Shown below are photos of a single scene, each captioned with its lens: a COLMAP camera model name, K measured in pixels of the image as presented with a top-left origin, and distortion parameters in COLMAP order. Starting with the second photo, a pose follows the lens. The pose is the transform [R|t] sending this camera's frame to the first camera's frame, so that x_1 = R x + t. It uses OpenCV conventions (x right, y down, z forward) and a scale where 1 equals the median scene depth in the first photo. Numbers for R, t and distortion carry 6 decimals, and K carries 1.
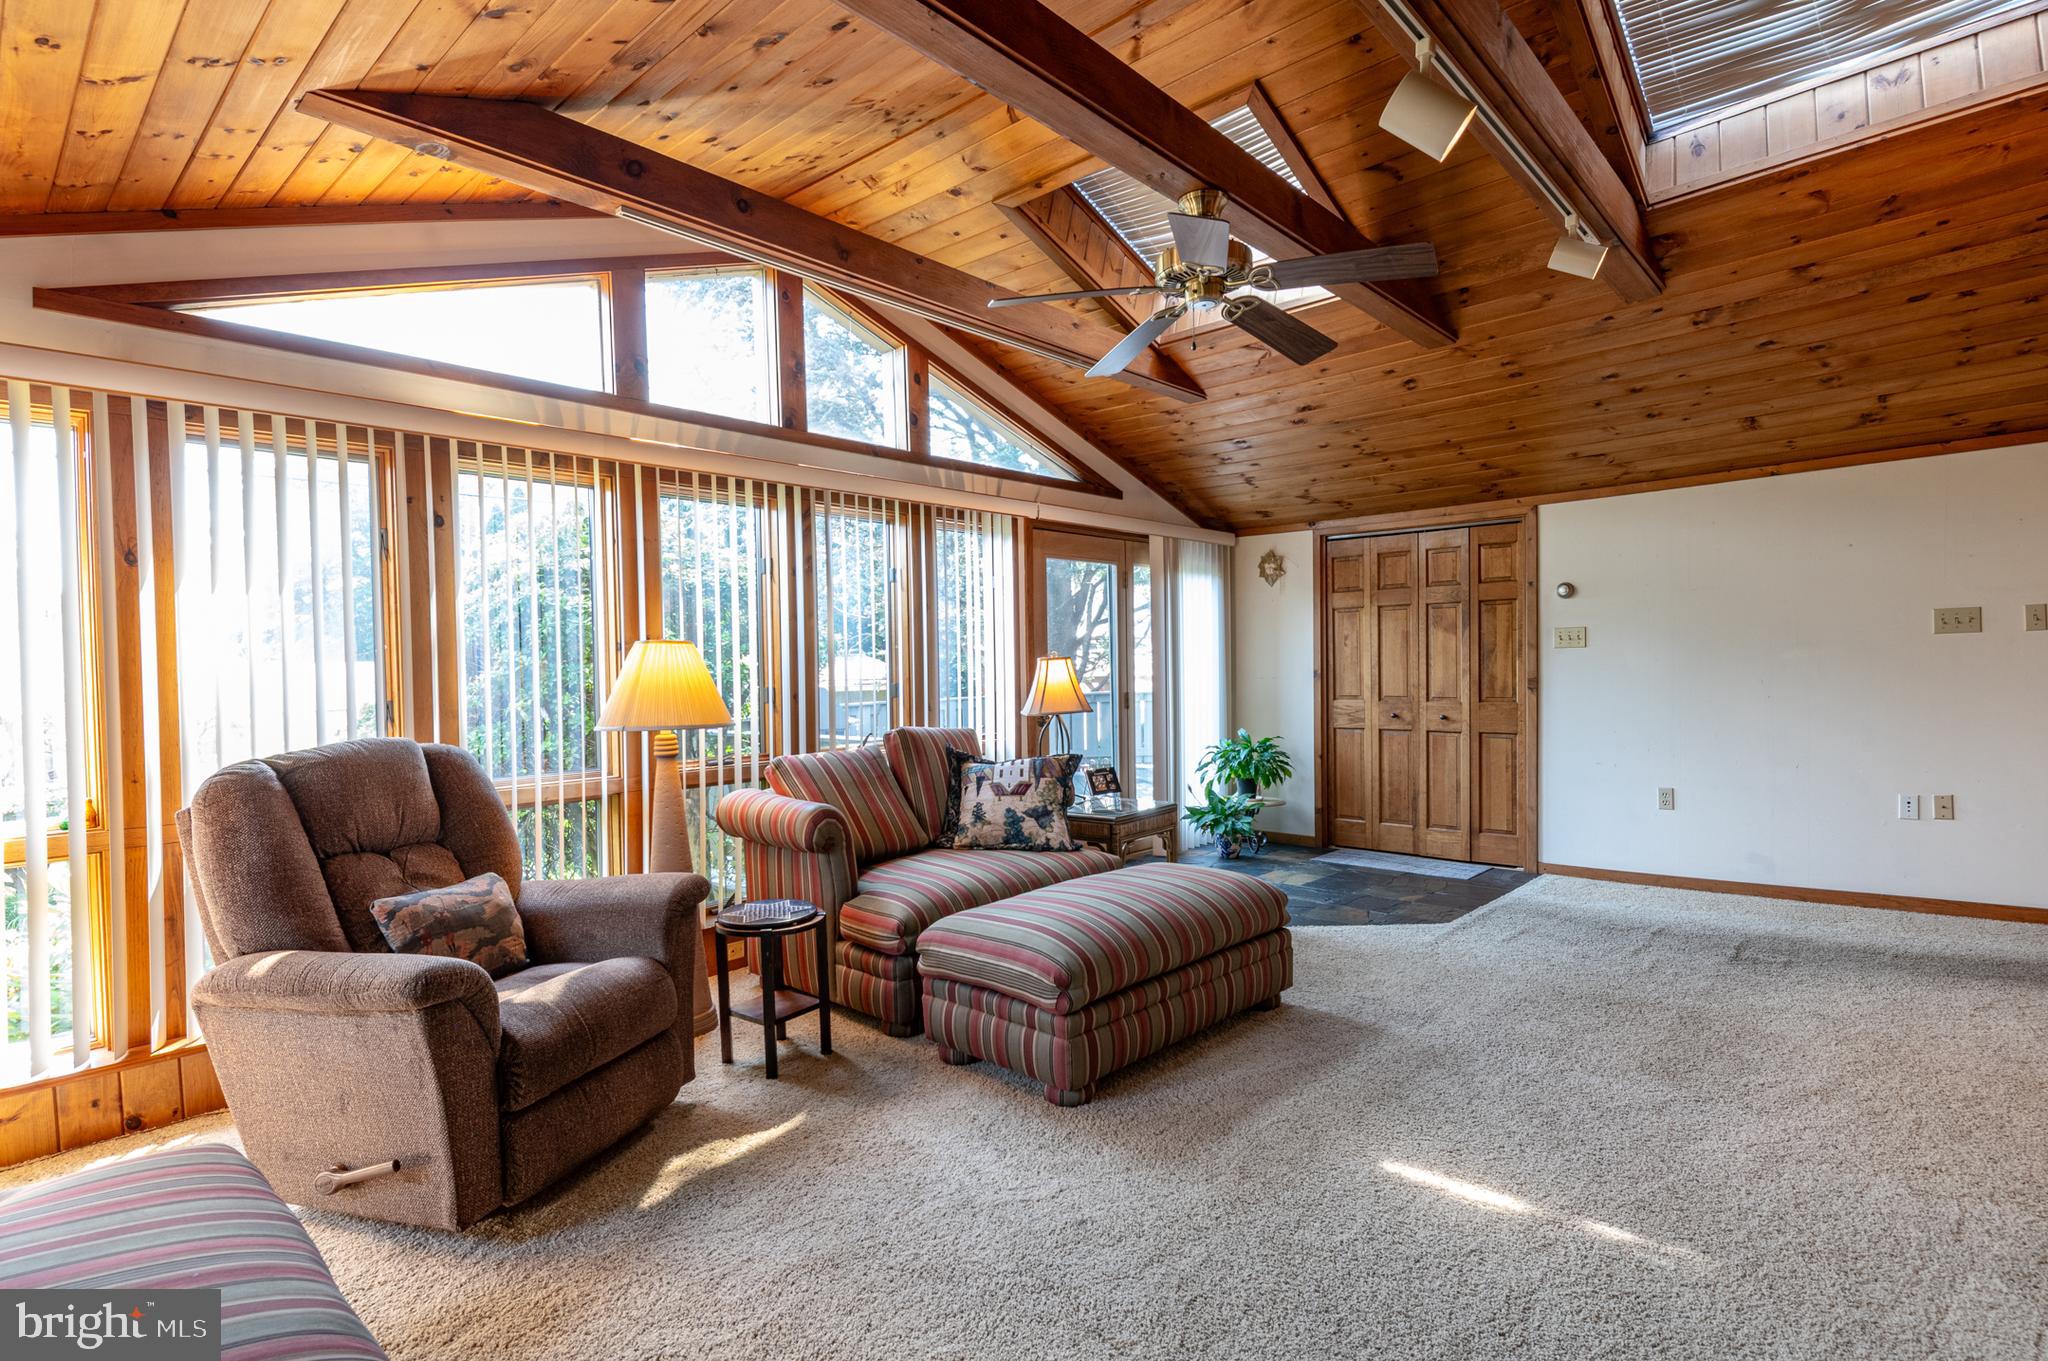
lens RADIAL K [[996.1, 0, 1027.5], [0, 996.1, 682.3], [0, 0, 1]] dist [-0.003290, -0.005752]
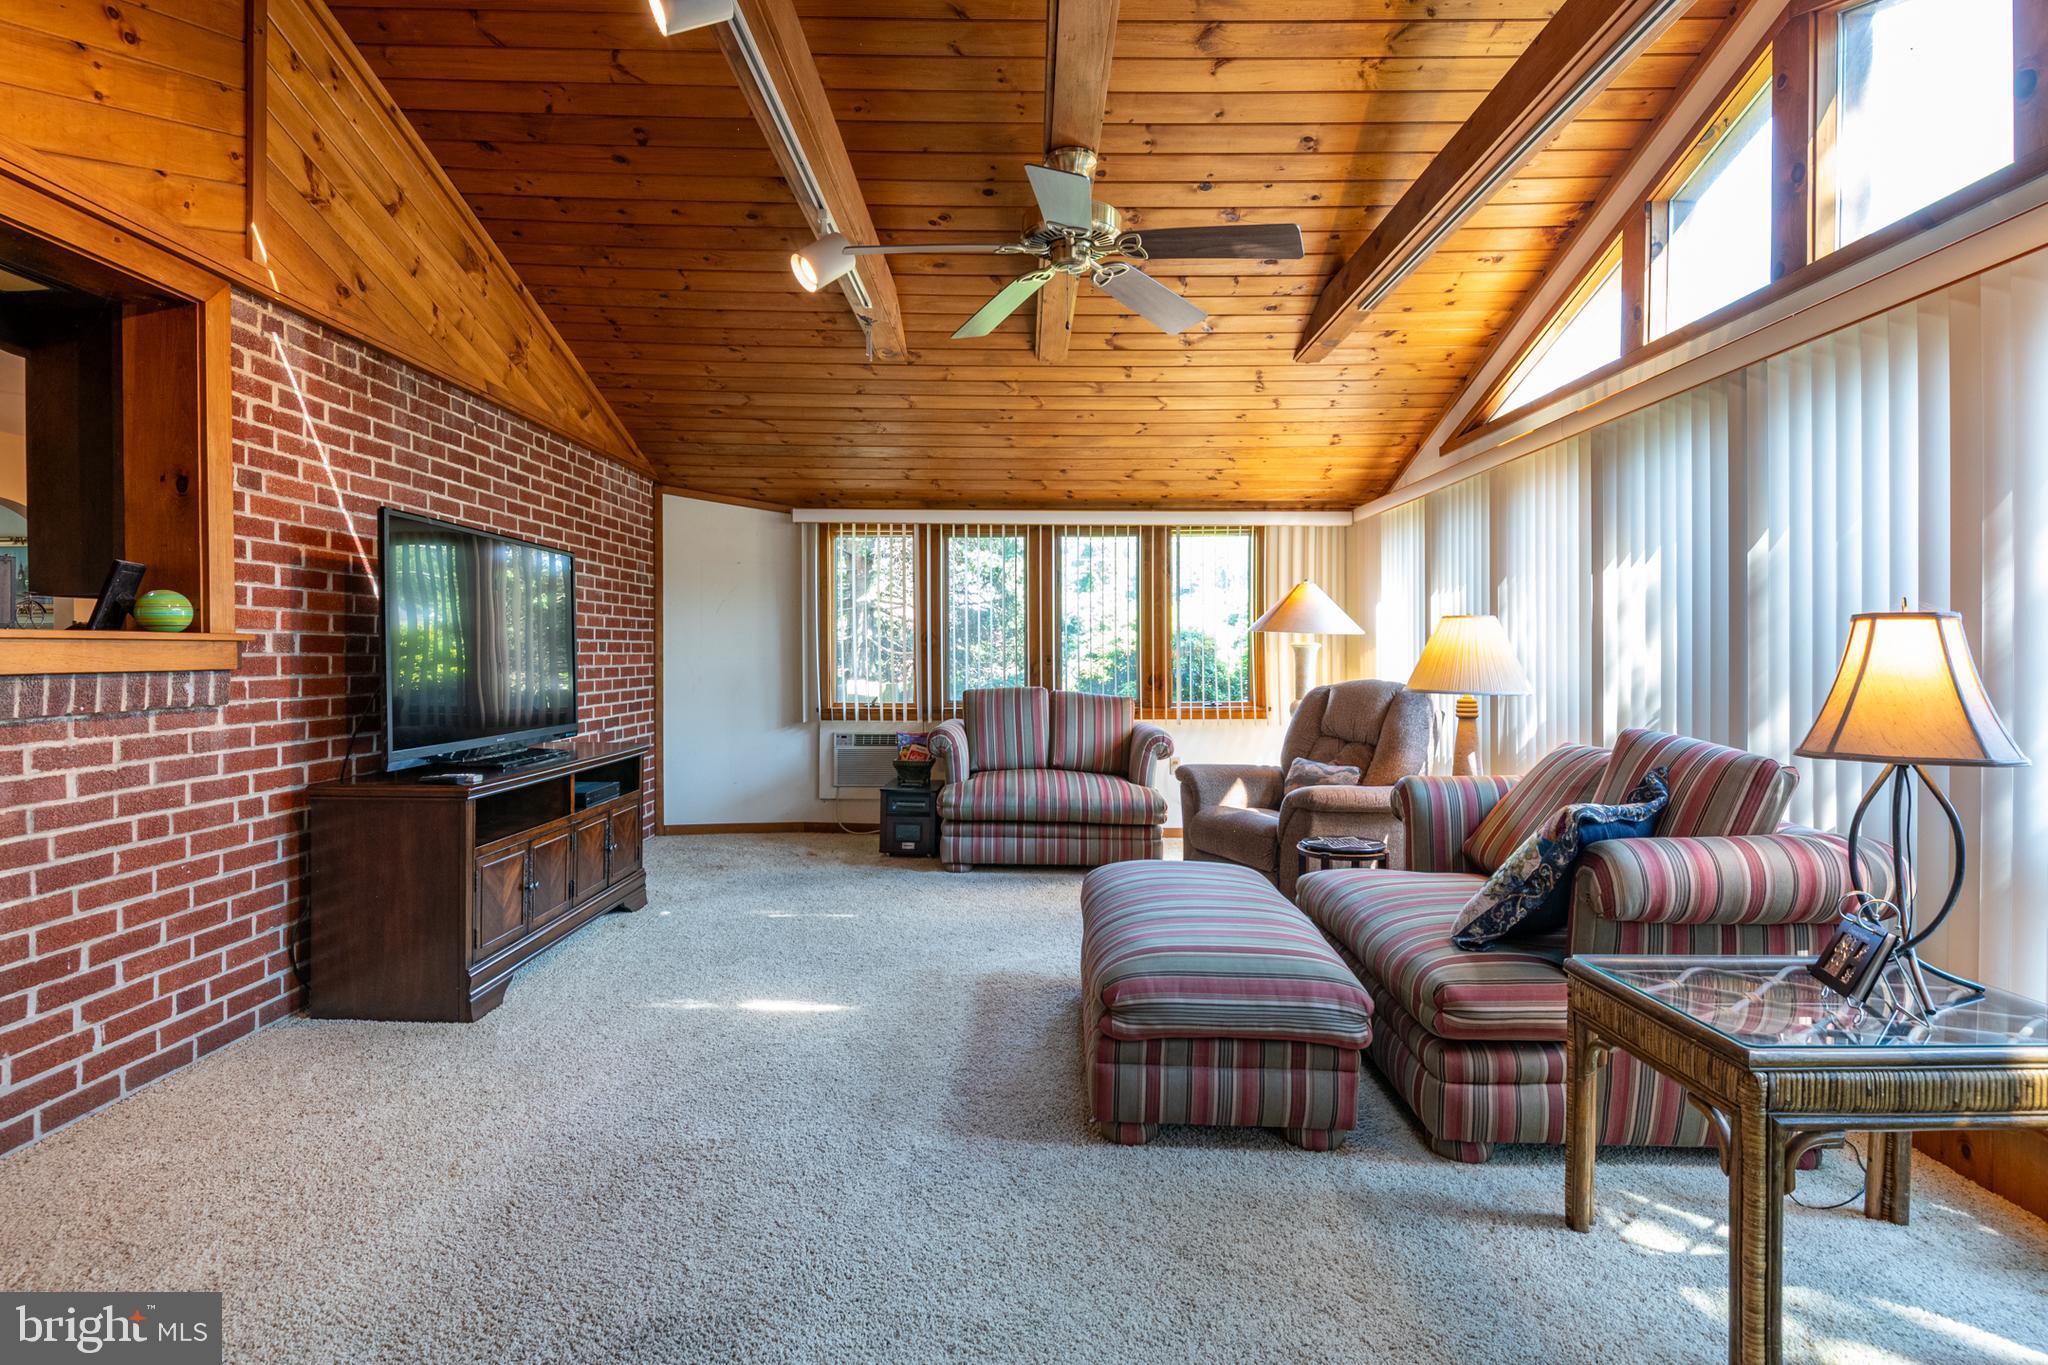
lens RADIAL K [[996.1, 0, 1023.4], [0, 996.1, 669.1], [0, 0, 1]] dist [-0.003290, -0.005752]
pose [[-0.746552, 0.018299, -0.665075, 0.681622], [-0.005881, 0.999401, 0.034100, -0.013317], [0.665301, 0.029369, -0.745998, 1.348998]]
